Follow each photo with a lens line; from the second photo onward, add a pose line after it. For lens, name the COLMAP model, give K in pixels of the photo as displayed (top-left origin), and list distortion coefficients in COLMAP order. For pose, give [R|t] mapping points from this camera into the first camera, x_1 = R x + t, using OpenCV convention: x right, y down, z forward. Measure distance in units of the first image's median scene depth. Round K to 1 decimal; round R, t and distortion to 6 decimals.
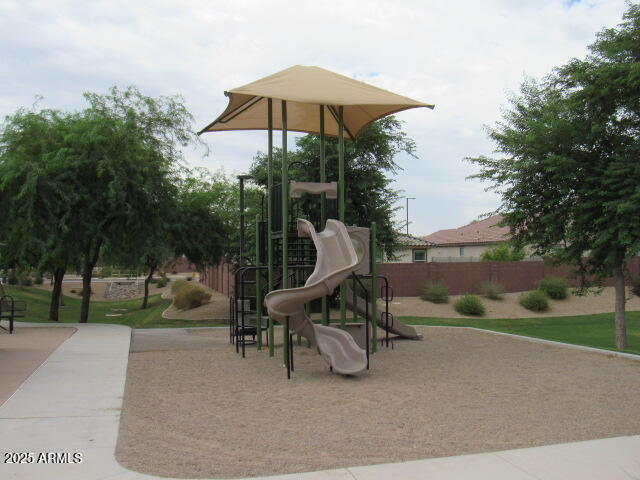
lens RADIAL K [[675.4, 0, 319.9], [0, 675.4, 238.1], [0, 0, 1]] dist [-0.082267, 0.000000]
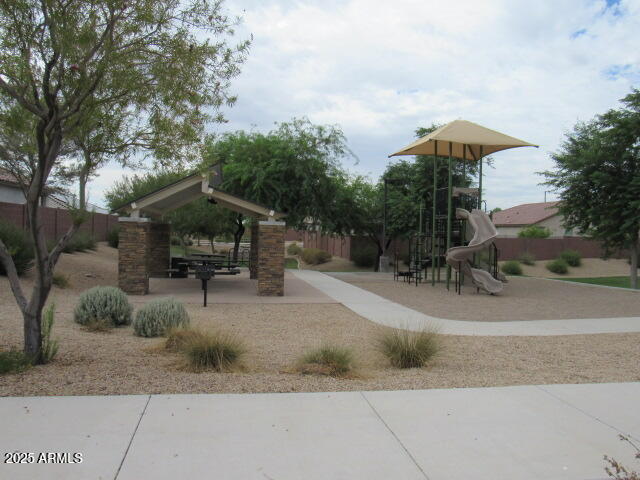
lens RADIAL K [[530.5, 0, 320.0], [0, 530.5, 239.7], [0, 0, 1]] dist [-0.033367, 0.008085]
pose [[0.997313, 0.027318, -0.067973, -0.198041], [-0.024504, 0.998821, 0.041898, 0.002929], [0.069037, -0.040120, 0.996807, -0.281310]]
